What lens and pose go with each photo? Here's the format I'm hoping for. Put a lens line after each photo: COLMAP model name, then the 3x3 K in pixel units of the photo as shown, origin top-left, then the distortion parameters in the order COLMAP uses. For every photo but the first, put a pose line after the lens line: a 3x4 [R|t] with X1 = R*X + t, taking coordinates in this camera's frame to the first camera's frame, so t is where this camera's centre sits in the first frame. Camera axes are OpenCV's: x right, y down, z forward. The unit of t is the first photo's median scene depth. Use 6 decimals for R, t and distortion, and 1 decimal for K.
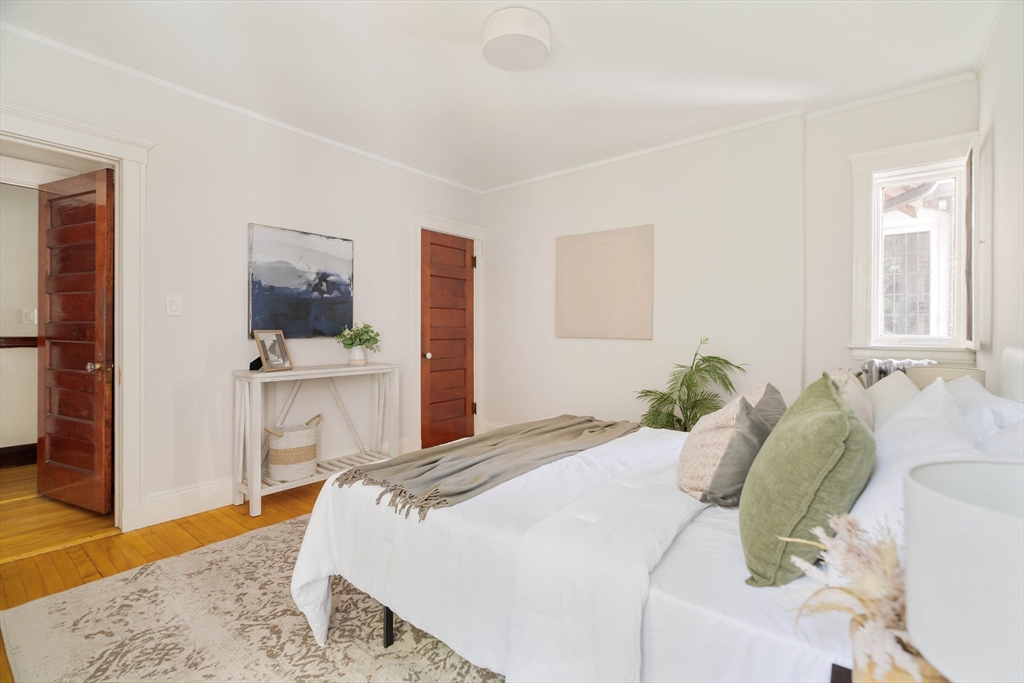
lens RADIAL K [[467.6, 0, 513.3], [0, 467.6, 336.5], [0, 0, 1]] dist [-0.007608, 0.001640]
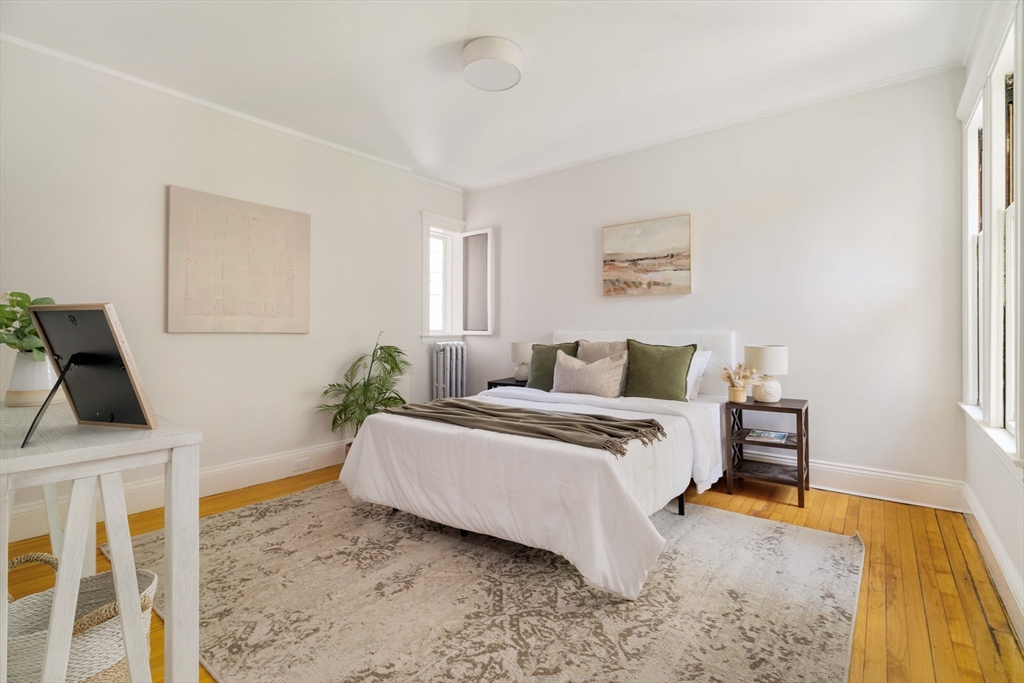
lens RADIAL K [[467.6, 0, 514.4], [0, 467.6, 334.6], [0, 0, 1]] dist [-0.007608, 0.001640]
pose [[-0.005137, -0.016756, 0.999846, -1.377104], [0.006307, 0.999839, 0.016788, -0.004608], [-0.999967, 0.006392, -0.005030, 1.159391]]
